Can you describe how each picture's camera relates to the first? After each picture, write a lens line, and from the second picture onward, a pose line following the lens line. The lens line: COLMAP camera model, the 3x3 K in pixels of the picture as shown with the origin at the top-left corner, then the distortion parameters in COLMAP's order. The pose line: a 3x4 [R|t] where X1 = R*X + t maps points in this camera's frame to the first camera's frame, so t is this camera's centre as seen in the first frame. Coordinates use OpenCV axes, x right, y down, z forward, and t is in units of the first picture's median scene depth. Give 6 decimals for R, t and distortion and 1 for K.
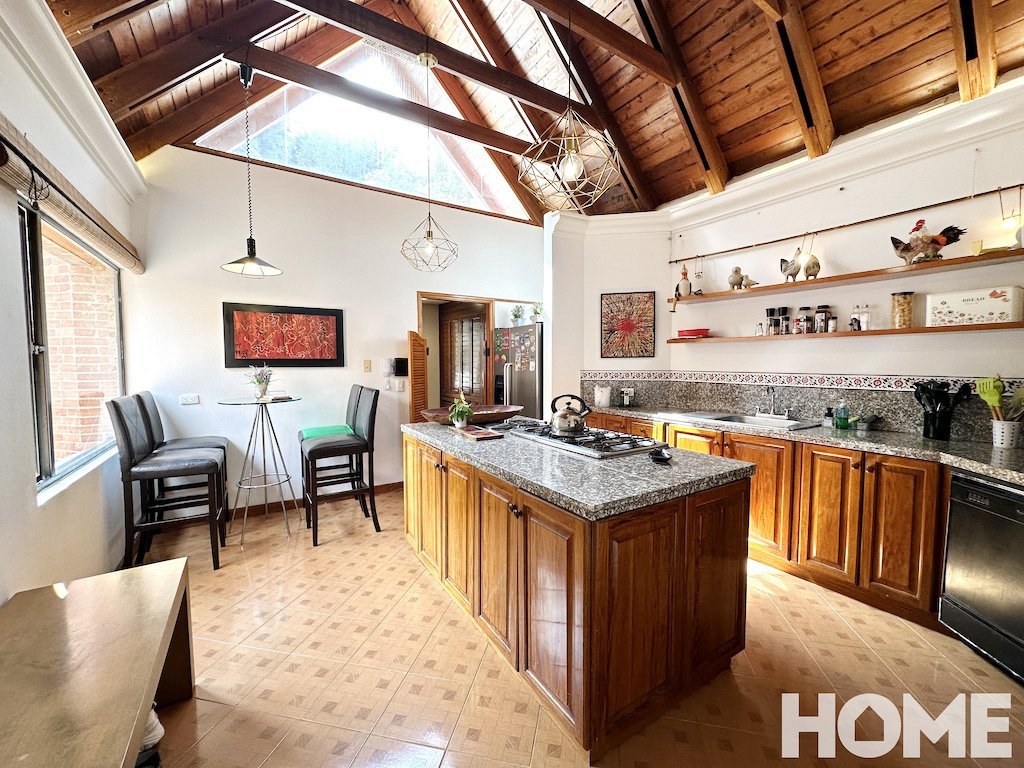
lens RADIAL K [[409.2, 0, 512.0], [0, 409.2, 384.0], [0, 0, 1]] dist [-0.000033, -0.000052]
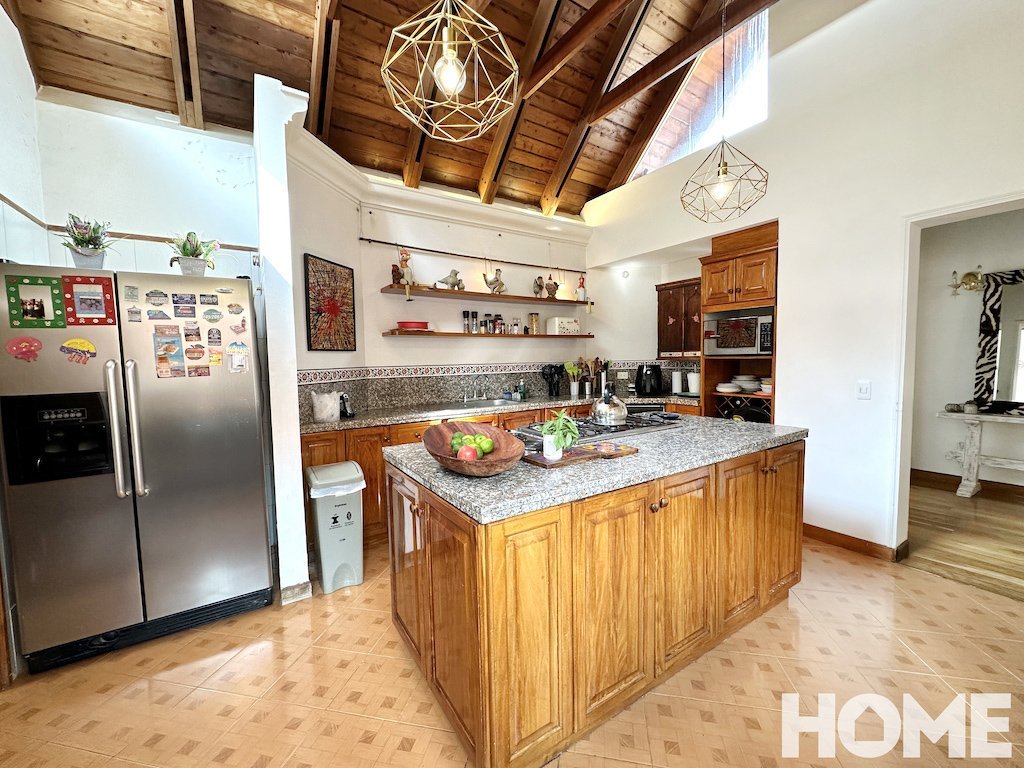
lens RADIAL K [[409.2, 0, 512.0], [0, 409.2, 384.0], [0, 0, 1]] dist [-0.000033, -0.000052]
pose [[-0.009317, -0.060524, 0.998123, -0.588329], [0.073127, 0.995453, 0.061045, -0.034193], [-0.997279, 0.073558, -0.004849, 0.884196]]
